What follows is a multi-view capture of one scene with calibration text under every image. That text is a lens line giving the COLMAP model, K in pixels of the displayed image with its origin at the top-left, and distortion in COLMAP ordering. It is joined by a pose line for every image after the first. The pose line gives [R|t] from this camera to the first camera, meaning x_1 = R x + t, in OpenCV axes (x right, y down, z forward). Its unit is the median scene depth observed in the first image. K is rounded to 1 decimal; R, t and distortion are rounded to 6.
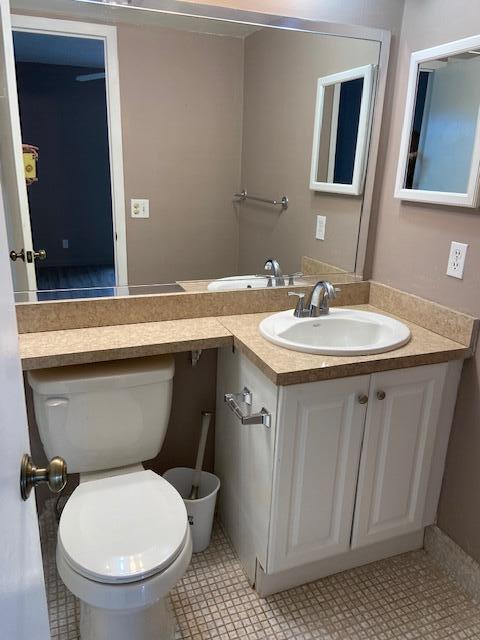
lens RADIAL K [[488.9, 0, 240.0], [0, 488.9, 320.0], [0, 0, 1]] dist [0.134579, -0.177210]
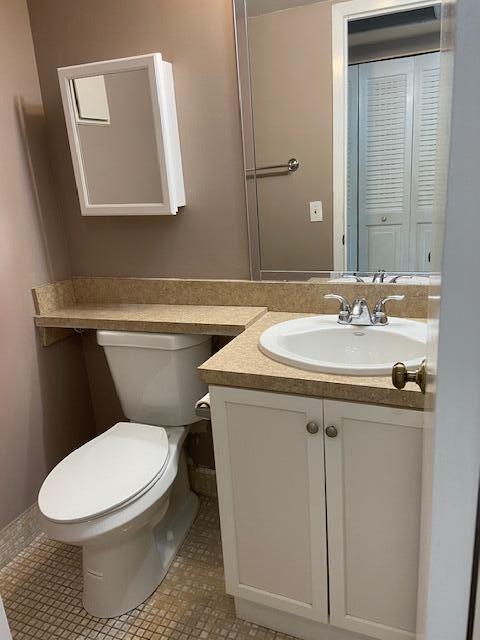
lens RADIAL K [[488.9, 0, 240.0], [0, 488.9, 320.0], [0, 0, 1]] dist [0.134579, -0.177210]
pose [[0.722213, 0.118895, -0.681375, 0.660579], [-0.131140, 0.990785, 0.033884, -0.018637], [0.679125, 0.064884, 0.731150, 0.346856]]
